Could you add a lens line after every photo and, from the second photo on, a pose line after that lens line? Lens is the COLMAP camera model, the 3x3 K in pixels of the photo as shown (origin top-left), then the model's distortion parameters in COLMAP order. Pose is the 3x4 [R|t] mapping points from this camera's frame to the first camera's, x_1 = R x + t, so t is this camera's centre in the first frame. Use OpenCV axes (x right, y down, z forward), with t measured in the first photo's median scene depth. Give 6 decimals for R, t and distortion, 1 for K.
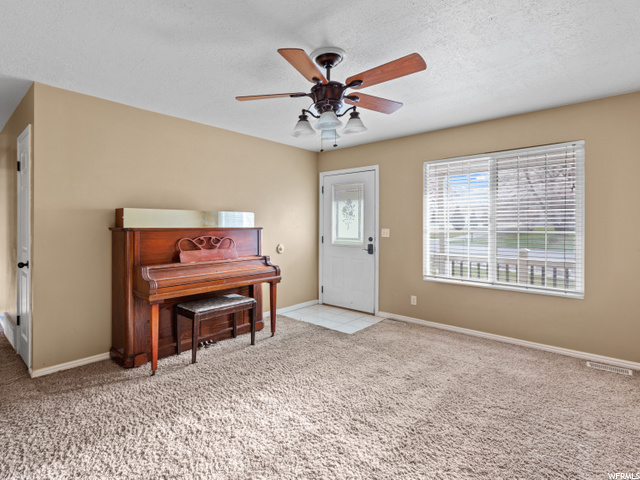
lens RADIAL K [[327.7, 0, 320.3], [0, 327.7, 227.2], [0, 0, 1]] dist [0.003281, 0.000516]
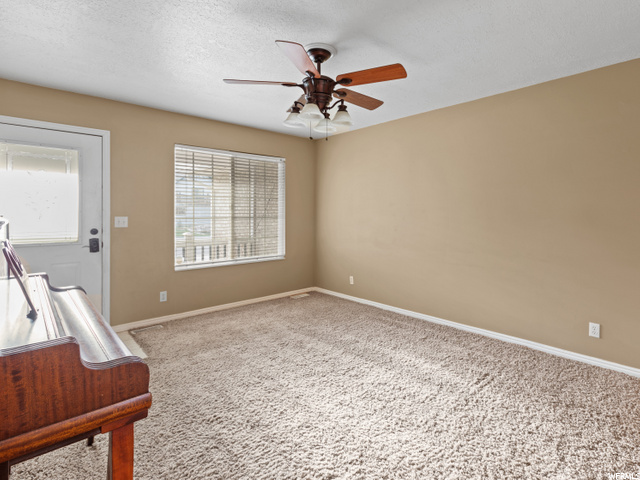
lens RADIAL K [[330.9, 0, 319.8], [0, 330.9, 212.3], [0, 0, 1]] dist [-0.002629, -0.000261]
pose [[0.121026, -0.001175, 0.992649, -0.608533], [0.005956, 0.999982, 0.000457, -0.003095], [-0.992631, 0.005857, 0.121031, 0.515648]]
